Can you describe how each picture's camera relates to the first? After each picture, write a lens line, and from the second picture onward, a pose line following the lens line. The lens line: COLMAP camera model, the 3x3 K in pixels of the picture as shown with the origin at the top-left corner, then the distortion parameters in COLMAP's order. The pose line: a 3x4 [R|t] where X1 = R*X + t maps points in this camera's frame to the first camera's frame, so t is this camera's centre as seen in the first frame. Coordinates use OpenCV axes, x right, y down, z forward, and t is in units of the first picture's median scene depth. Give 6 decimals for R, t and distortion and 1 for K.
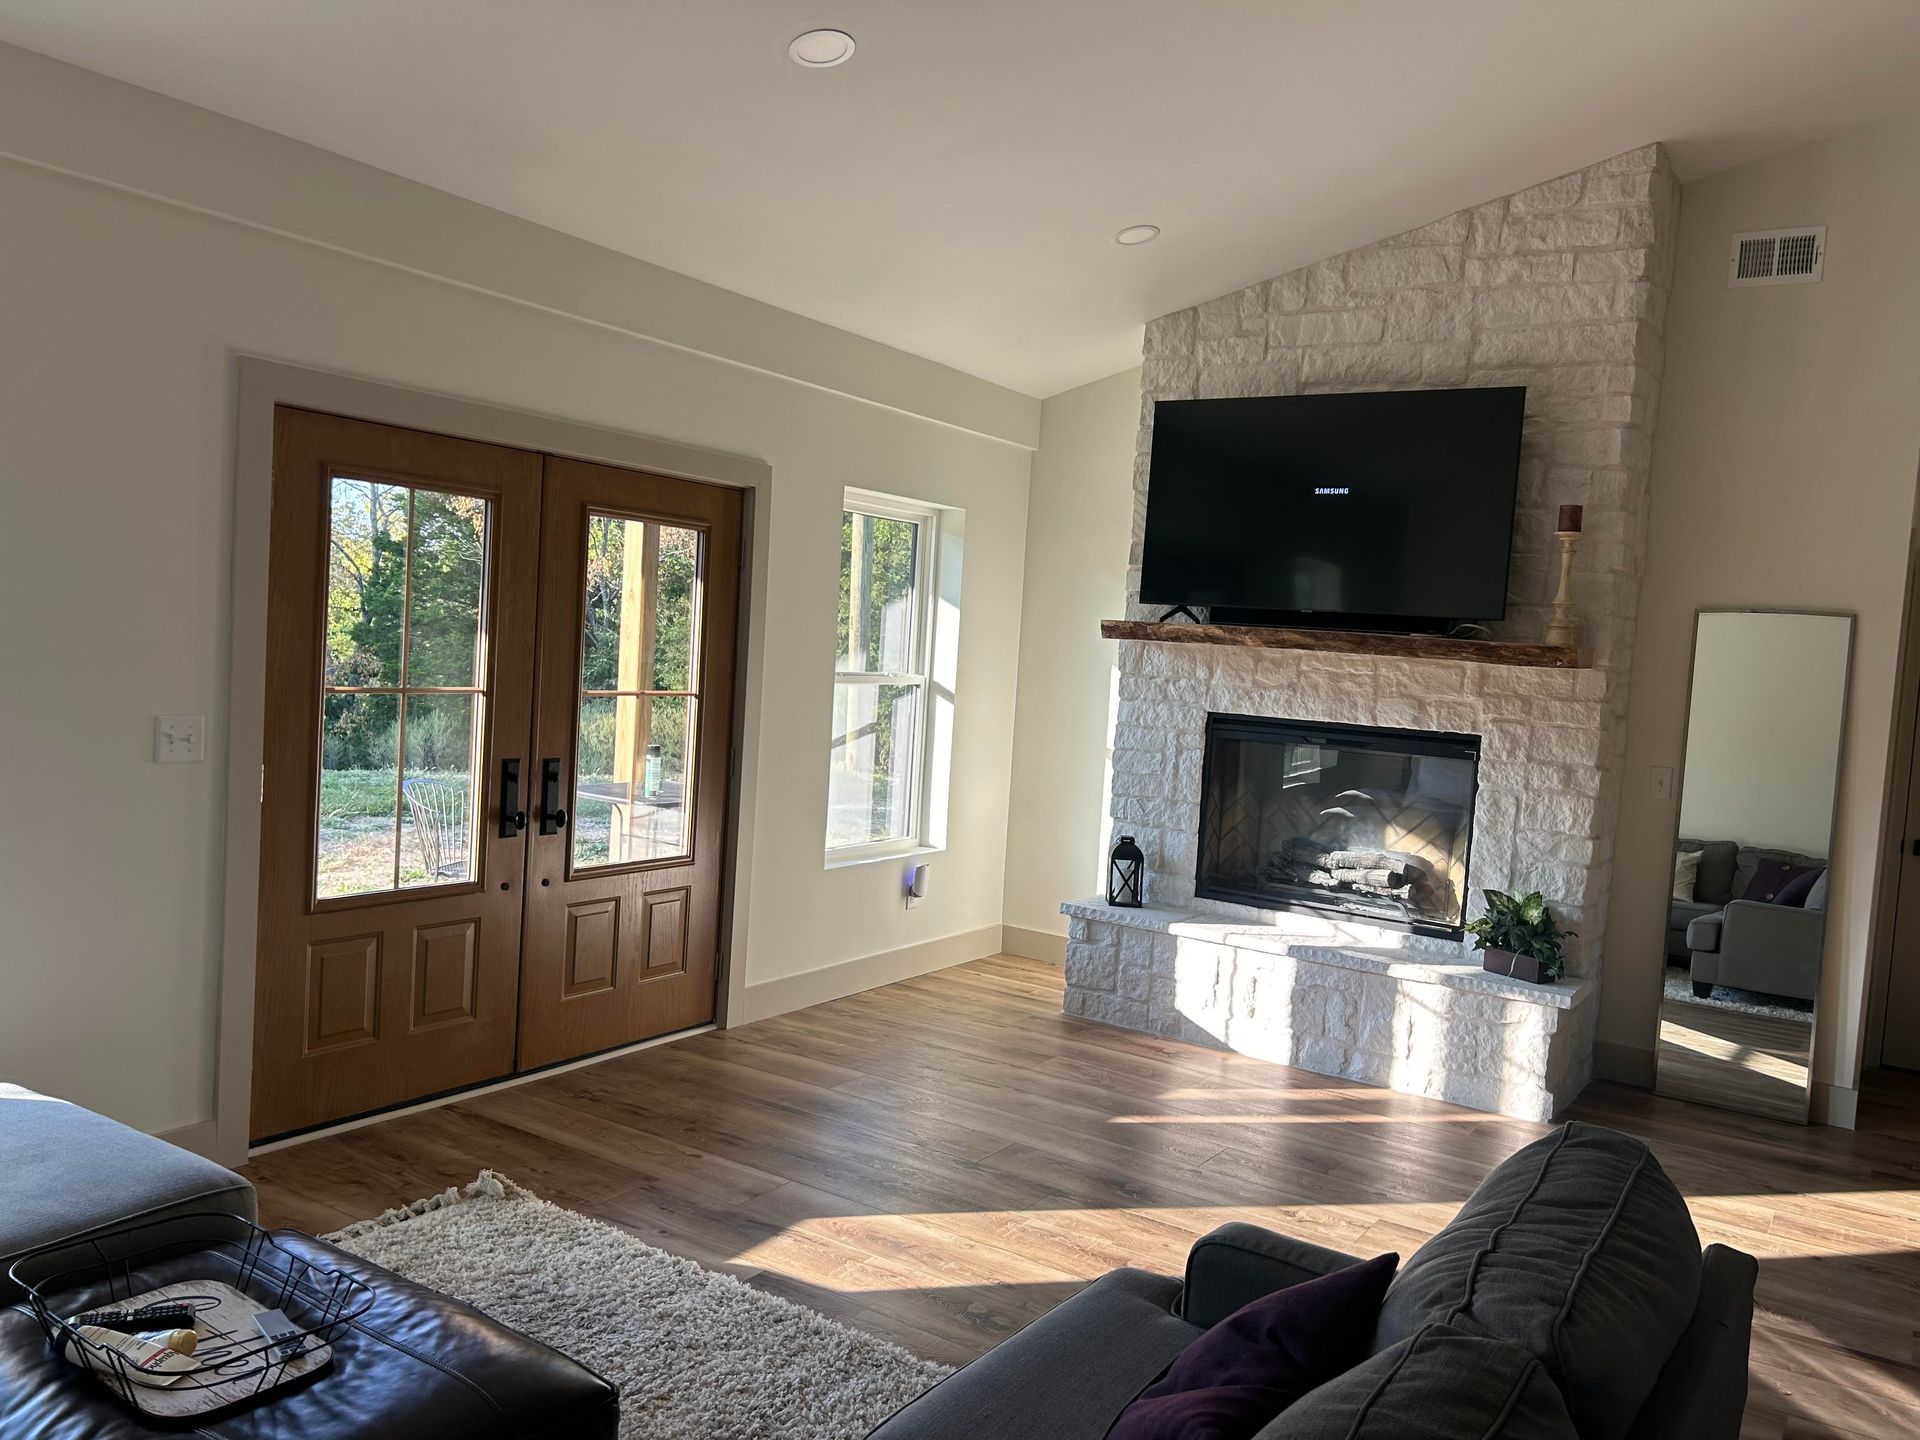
lens RADIAL K [[1443.7, 0, 965.8], [0, 1443.7, 724.2], [0, 0, 1]] dist [0.056014, -0.052861]
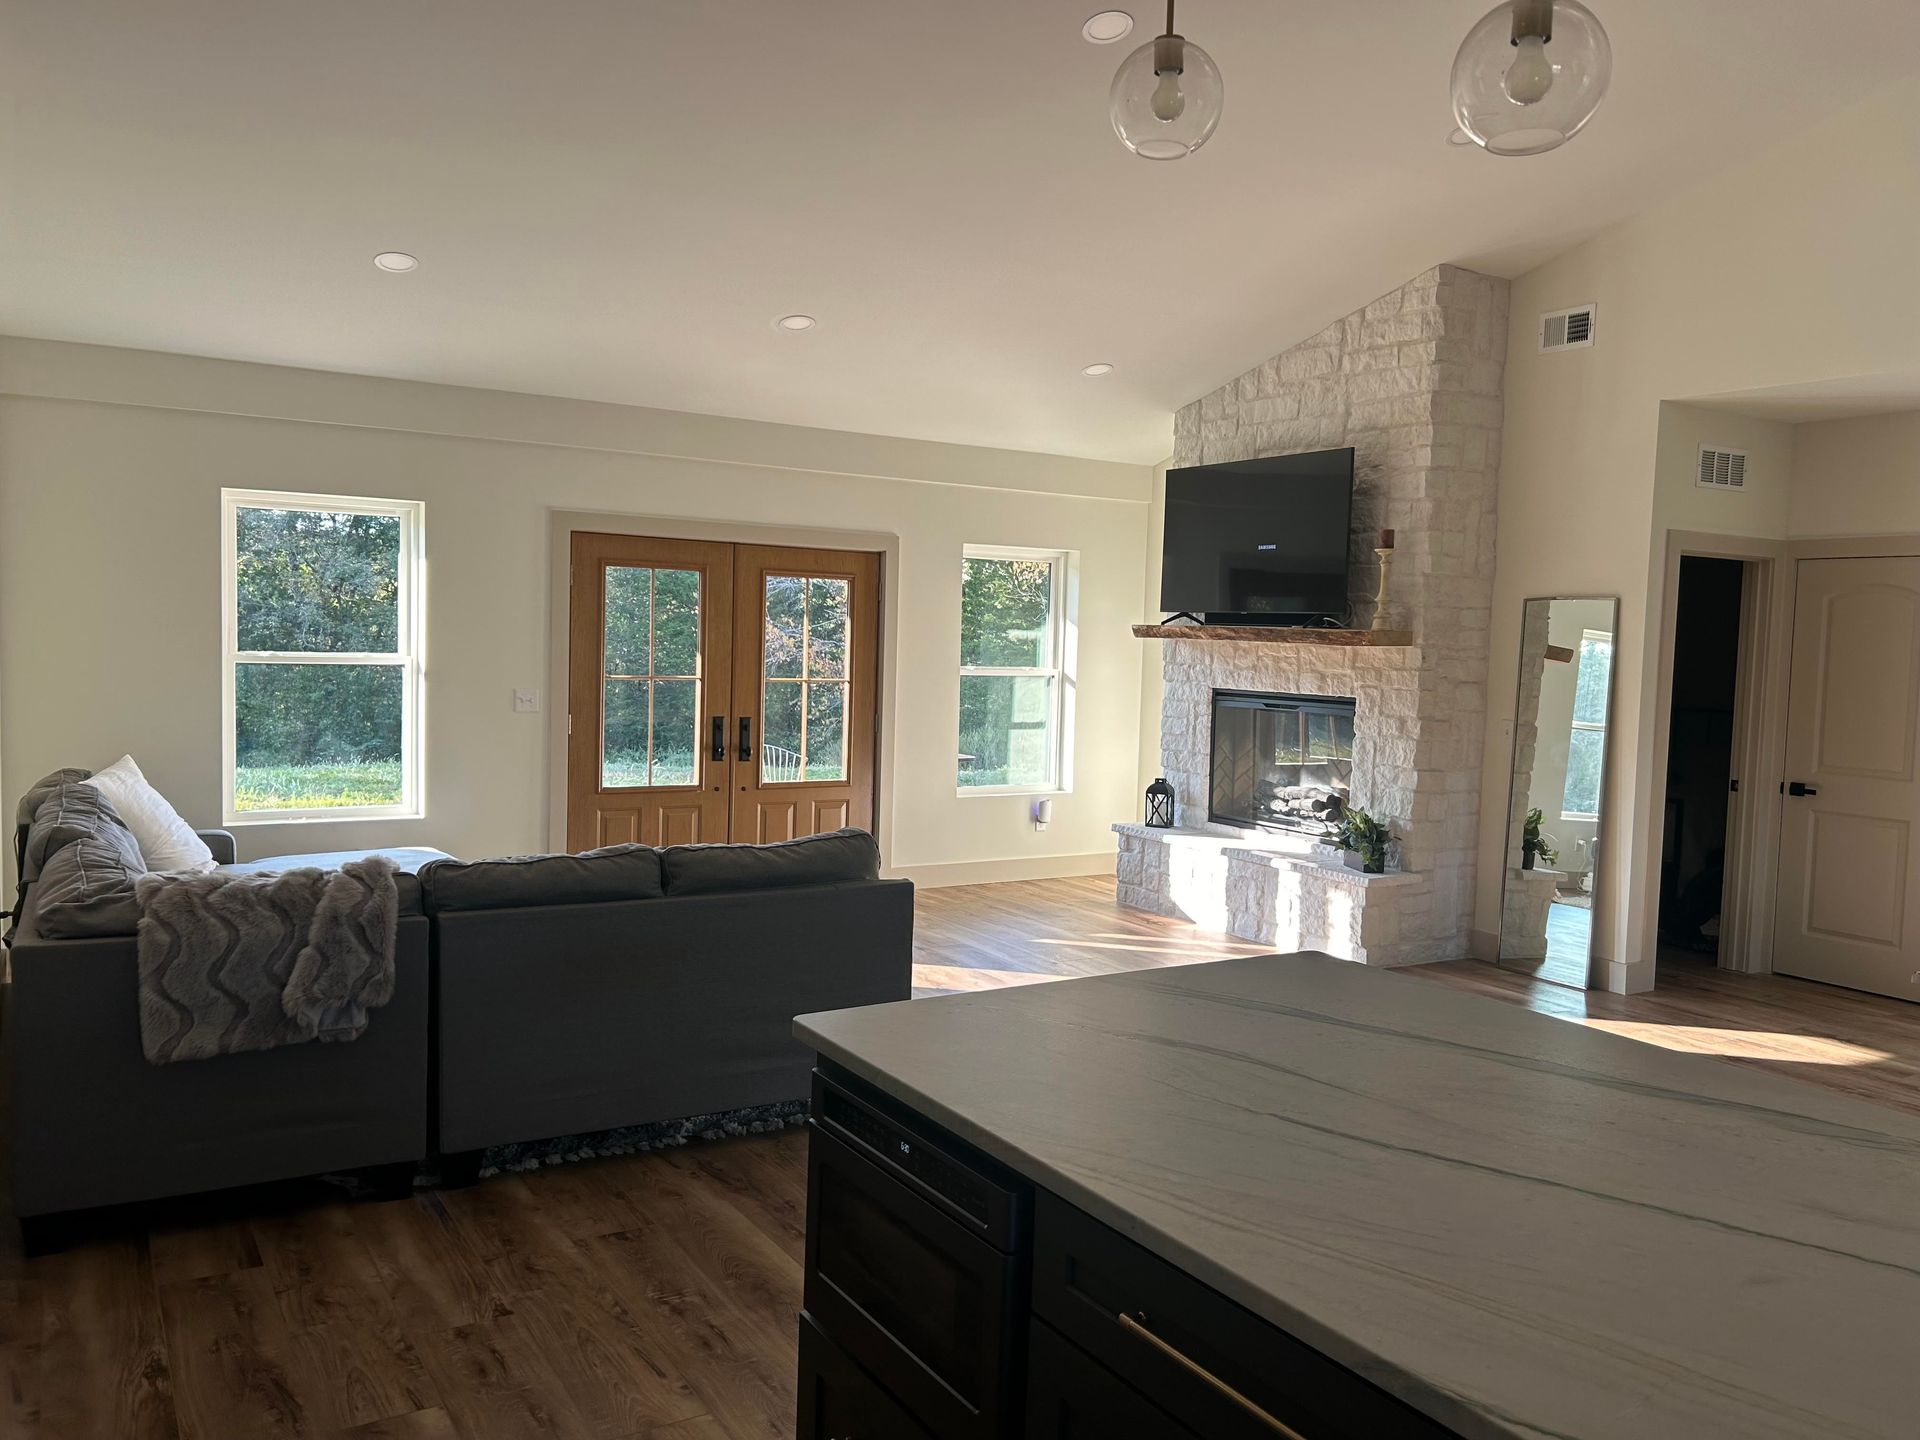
lens RADIAL K [[1425.1, 0, 968.9], [0, 1425.1, 728.8], [0, 0, 1]] dist [0.101089, -0.172743]
pose [[0.911529, -0.009521, -0.411126, 0.571270], [0.003843, 0.999886, -0.014635, 0.054779], [0.411218, 0.011760, 0.911461, -0.385847]]
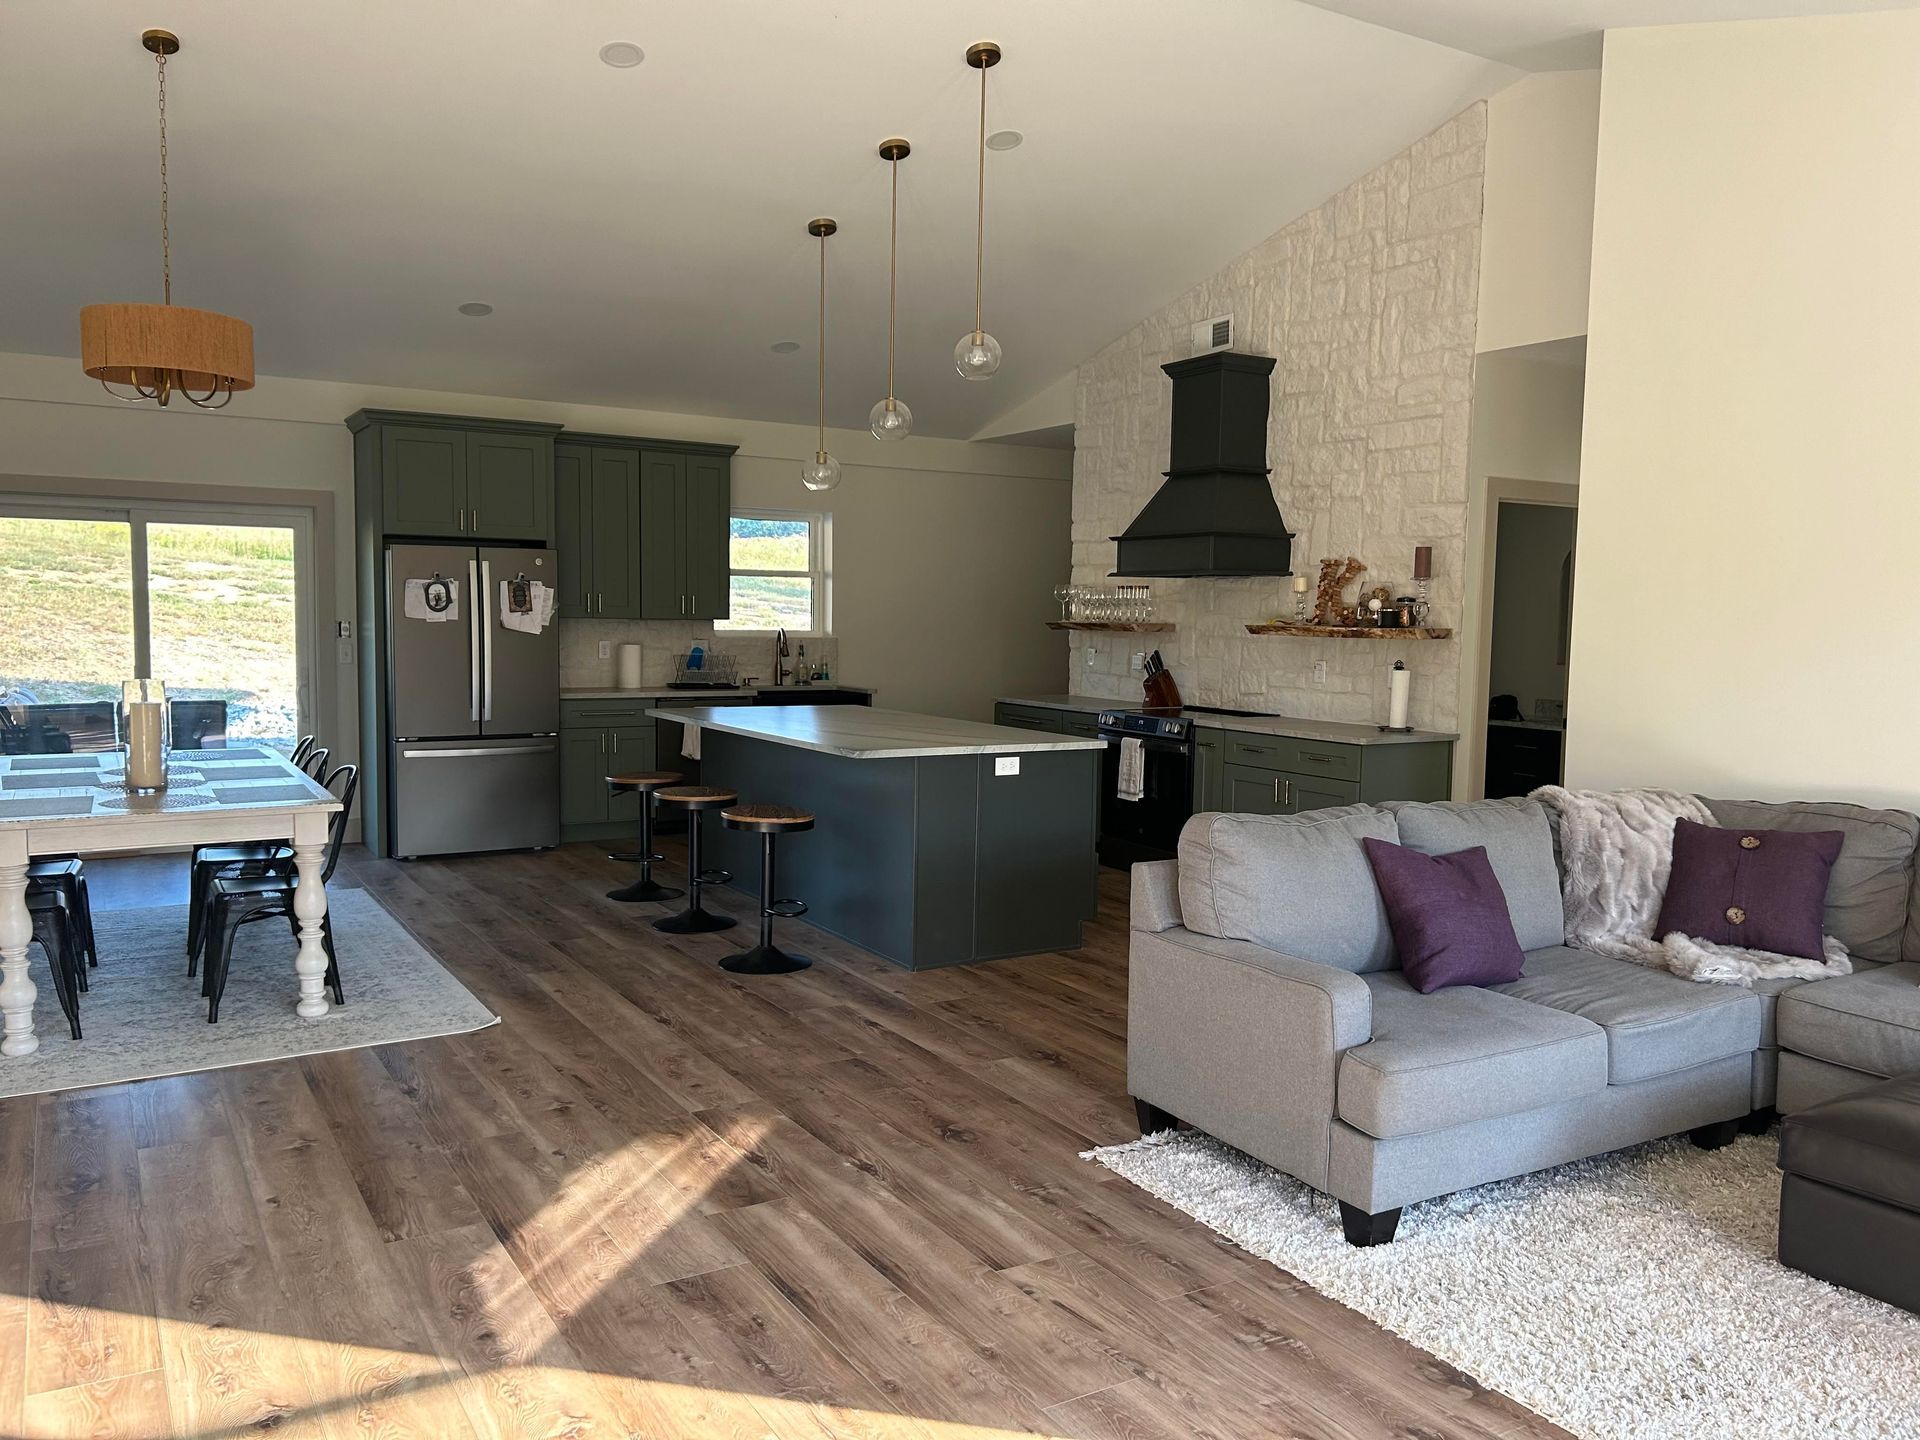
lens RADIAL K [[1443.7, 0, 965.8], [0, 1443.7, 724.2], [0, 0, 1]] dist [0.056014, -0.052861]
pose [[-0.905027, -0.112561, 0.410191, -0.023044], [-0.049176, 0.985573, 0.161951, -0.053633], [-0.422503, 0.126398, -0.897505, 1.060067]]
